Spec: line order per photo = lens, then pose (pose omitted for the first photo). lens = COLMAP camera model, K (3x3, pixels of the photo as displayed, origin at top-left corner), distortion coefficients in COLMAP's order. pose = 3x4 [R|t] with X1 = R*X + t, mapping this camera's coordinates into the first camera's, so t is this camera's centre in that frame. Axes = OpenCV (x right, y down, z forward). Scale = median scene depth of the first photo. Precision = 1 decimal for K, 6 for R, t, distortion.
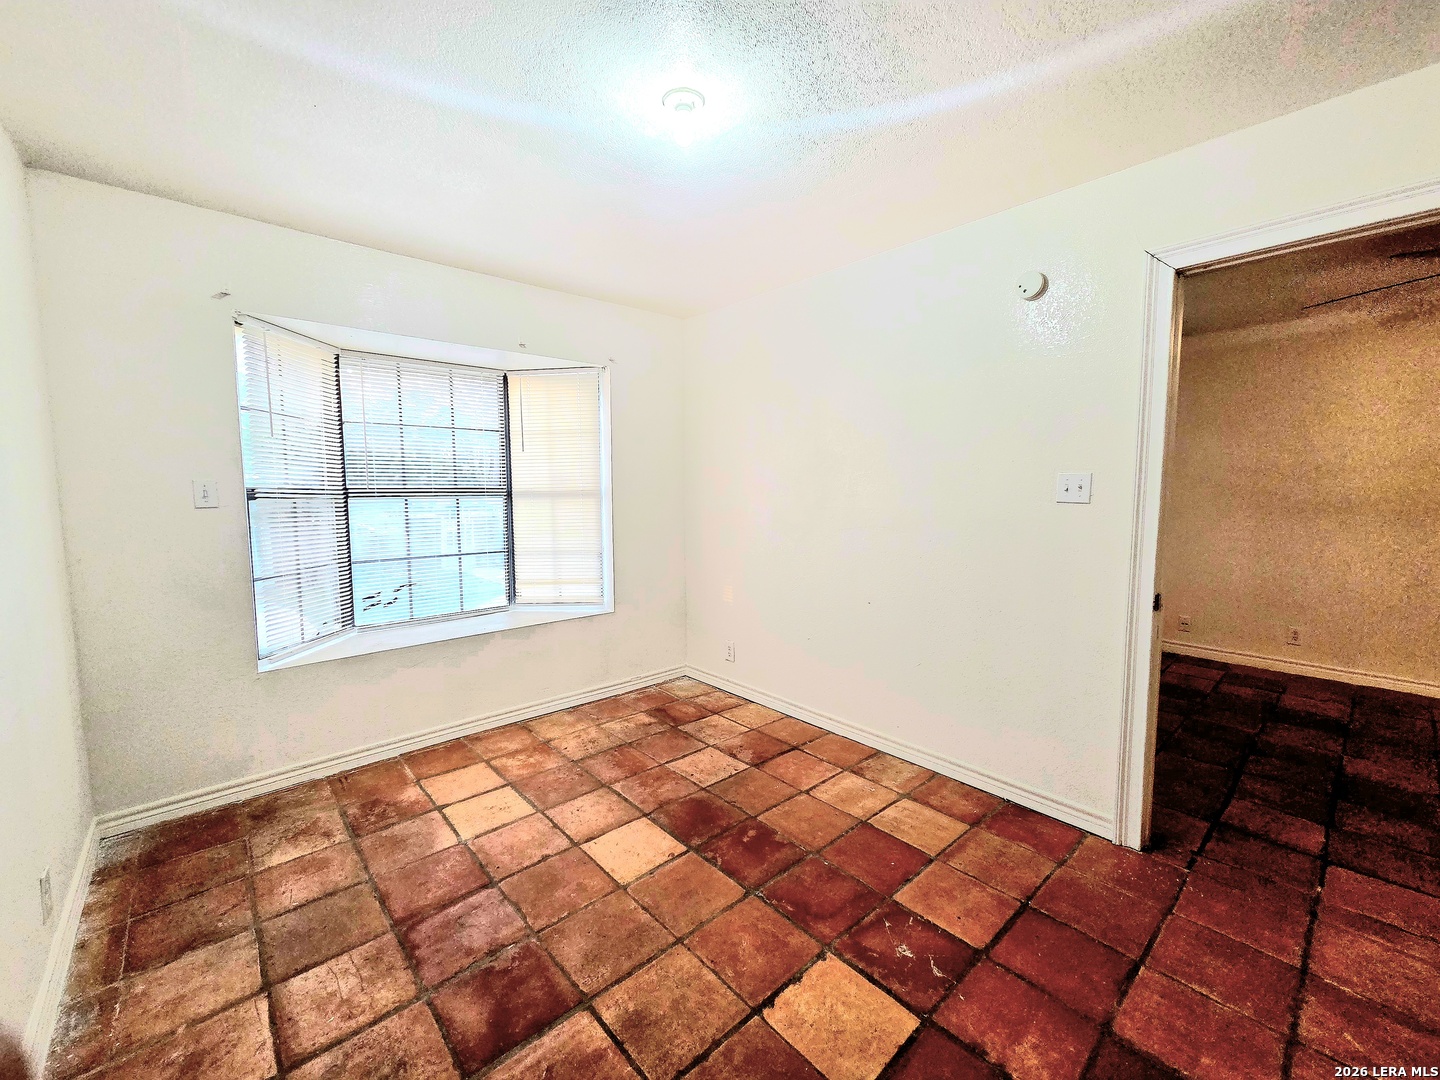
lens RADIAL K [[588.9, 0, 718.3], [0, 588.9, 537.6], [0, 0, 1]] dist [0.006346, -0.002330]
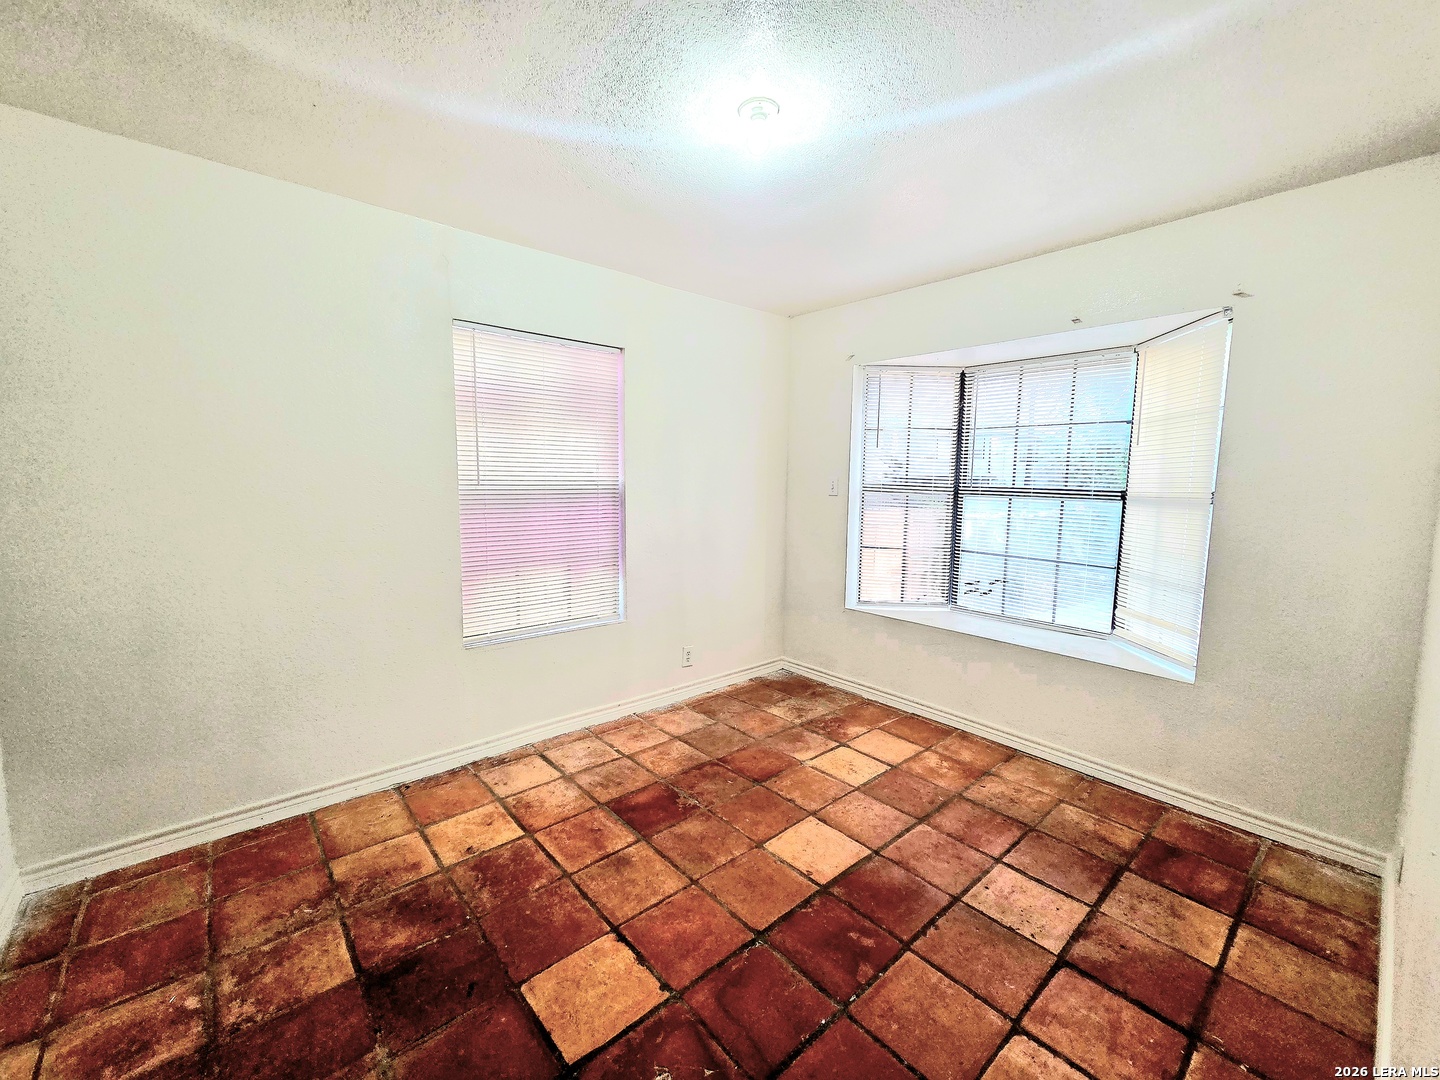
lens RADIAL K [[588.9, 0, 718.4], [0, 588.9, 538.0], [0, 0, 1]] dist [0.006346, -0.002330]
pose [[-0.016868, 0.108592, -0.993943, 0.675521], [-0.106259, 0.988260, 0.109775, -0.073491], [0.994195, 0.107467, -0.005131, 0.661717]]
